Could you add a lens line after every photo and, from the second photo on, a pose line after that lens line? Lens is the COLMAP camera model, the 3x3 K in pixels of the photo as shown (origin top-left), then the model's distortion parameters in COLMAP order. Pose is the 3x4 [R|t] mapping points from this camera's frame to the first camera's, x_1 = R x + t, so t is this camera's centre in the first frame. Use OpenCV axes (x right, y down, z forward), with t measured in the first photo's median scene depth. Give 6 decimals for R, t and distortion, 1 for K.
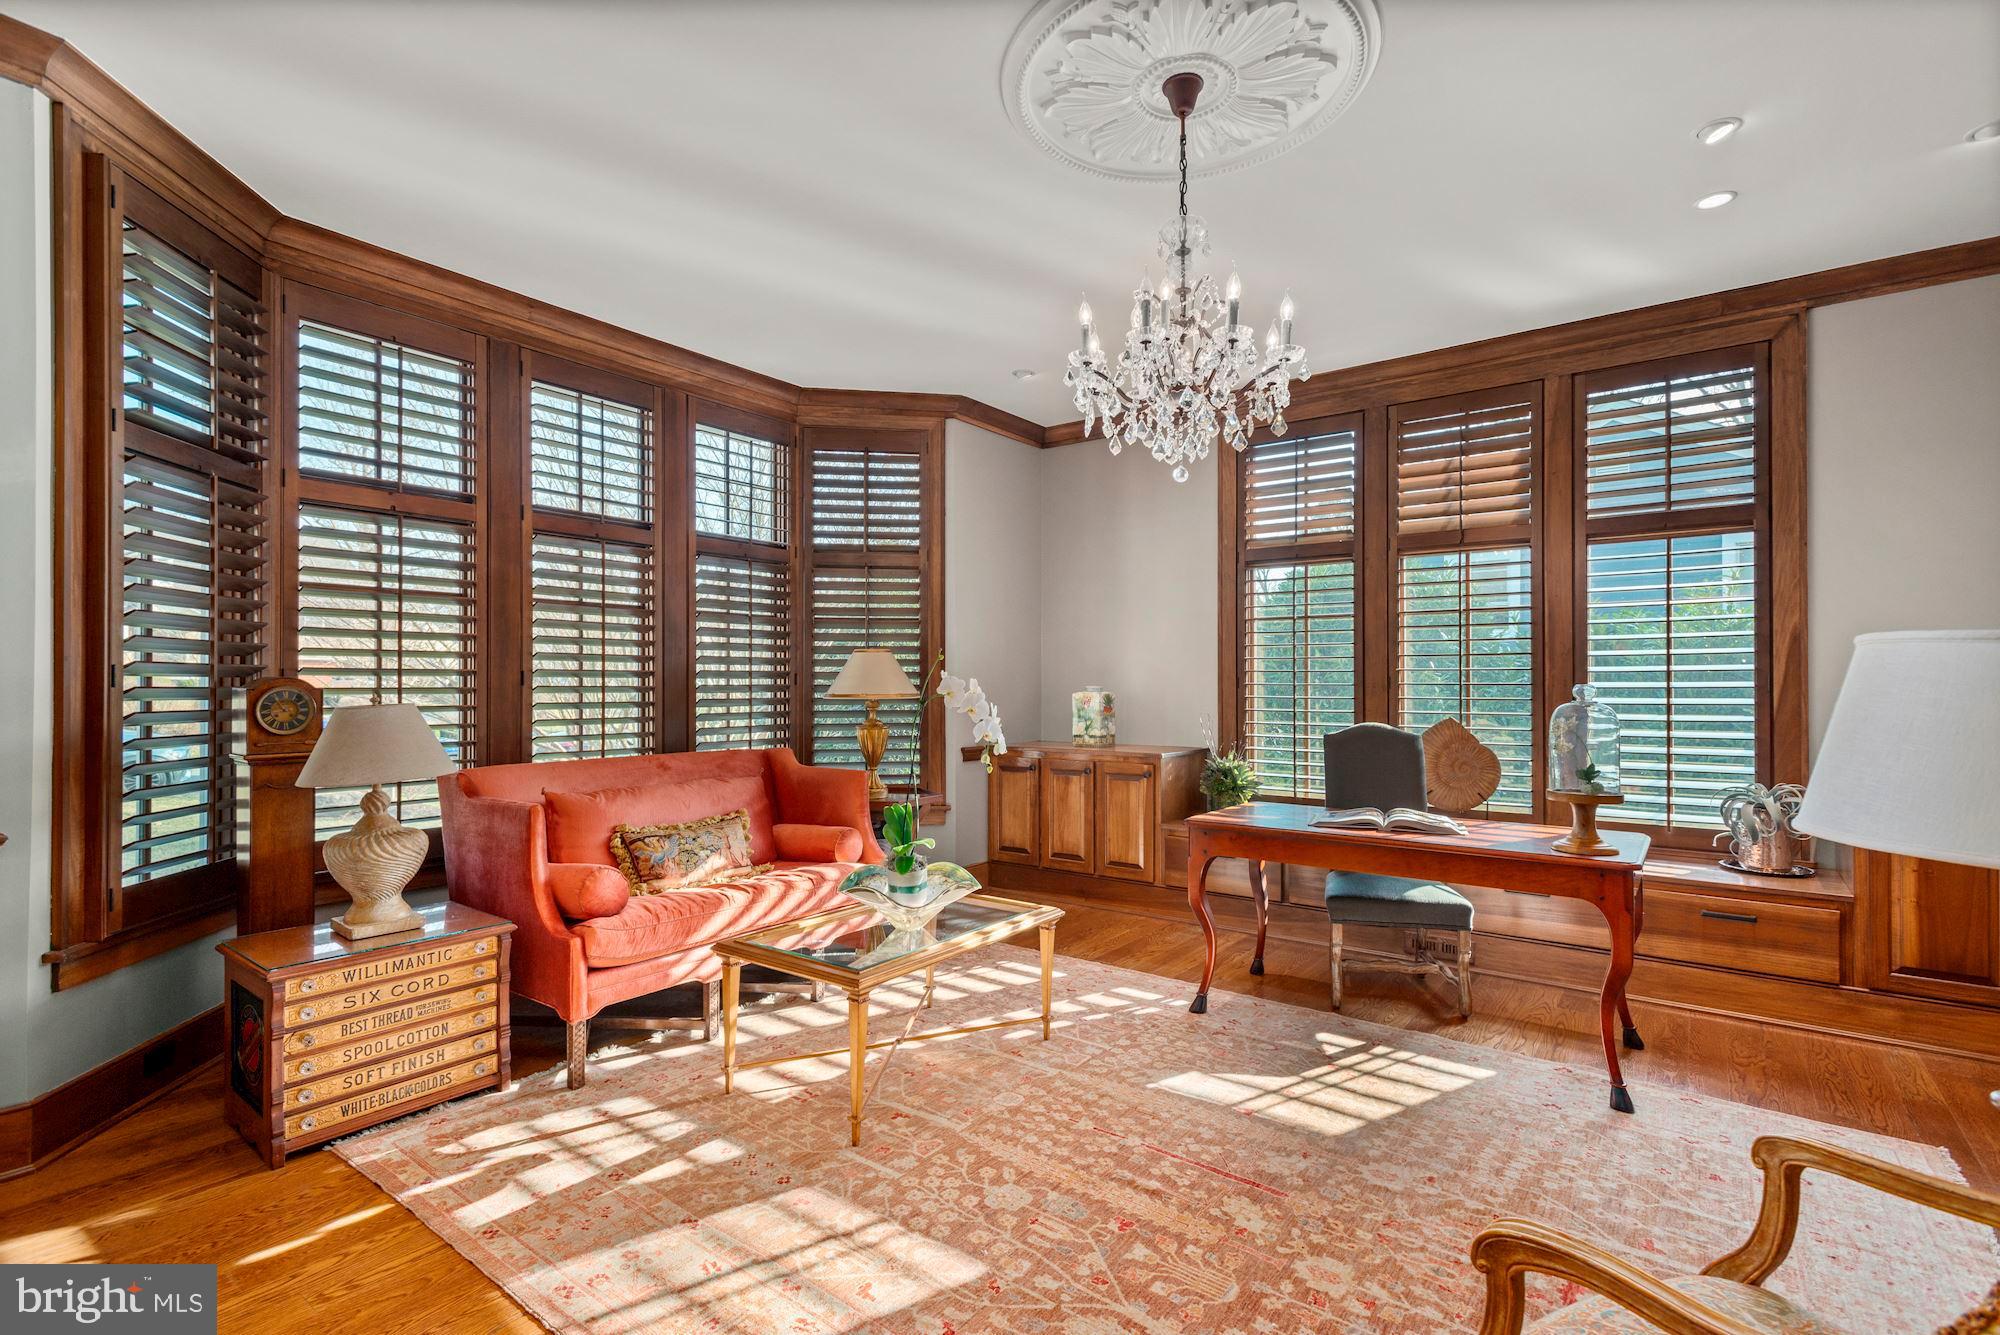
lens RADIAL K [[940.8, 0, 1000.3], [0, 940.8, 674.0], [0, 0, 1]] dist [0.014722, -0.001115]
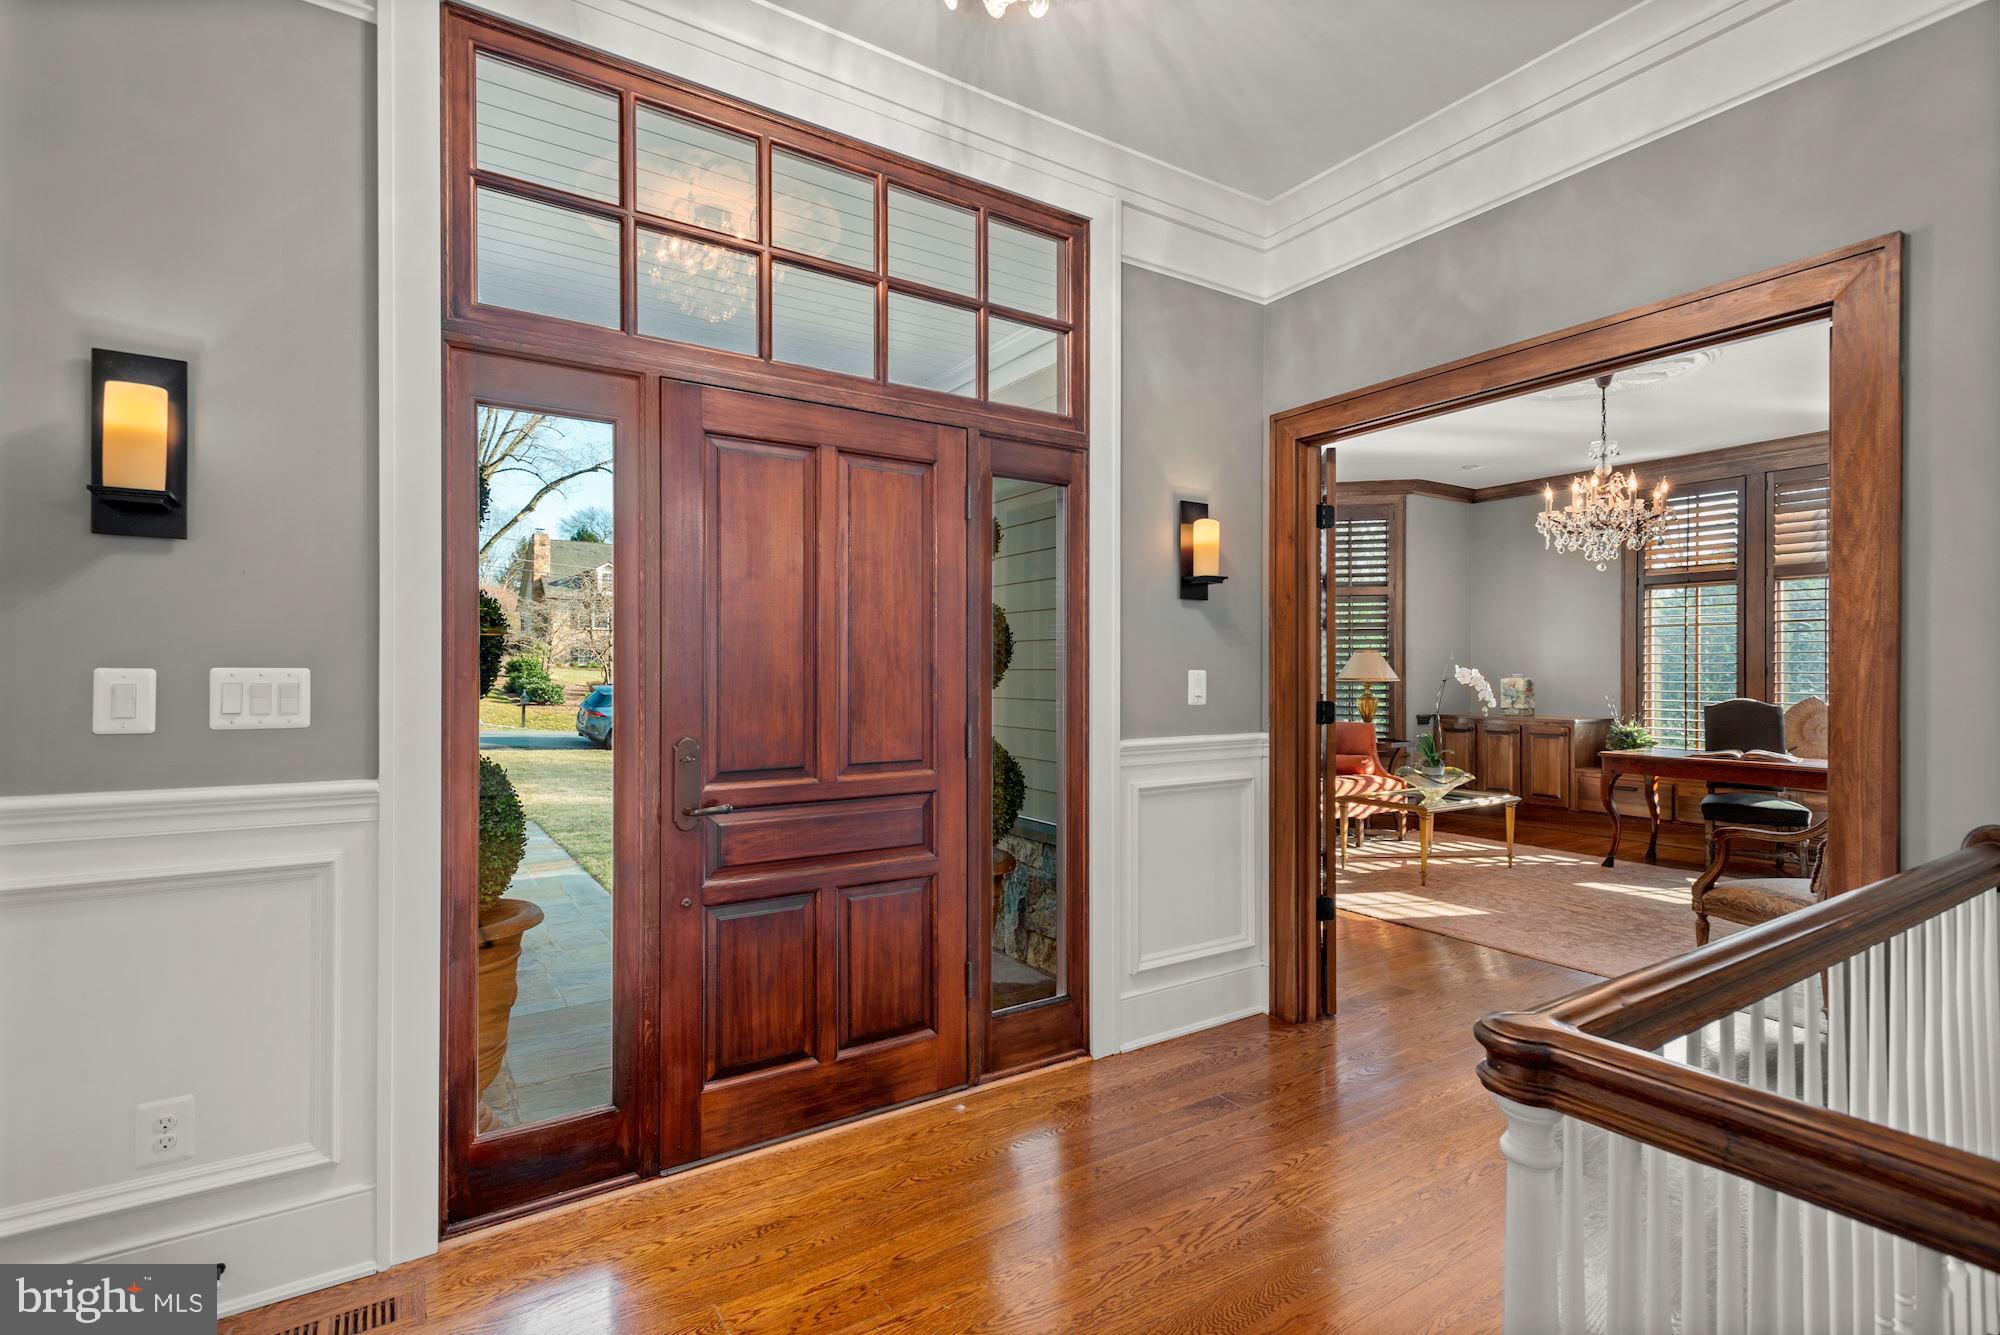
lens RADIAL K [[940.8, 0, 994.4], [0, 940.8, 669.8], [0, 0, 1]] dist [0.014722, -0.001115]
pose [[0.937905, 0.001994, -0.346886, -0.162641], [-0.000642, 0.999992, 0.004013, 0.001724], [0.346891, -0.003541, 0.937899, -0.679507]]
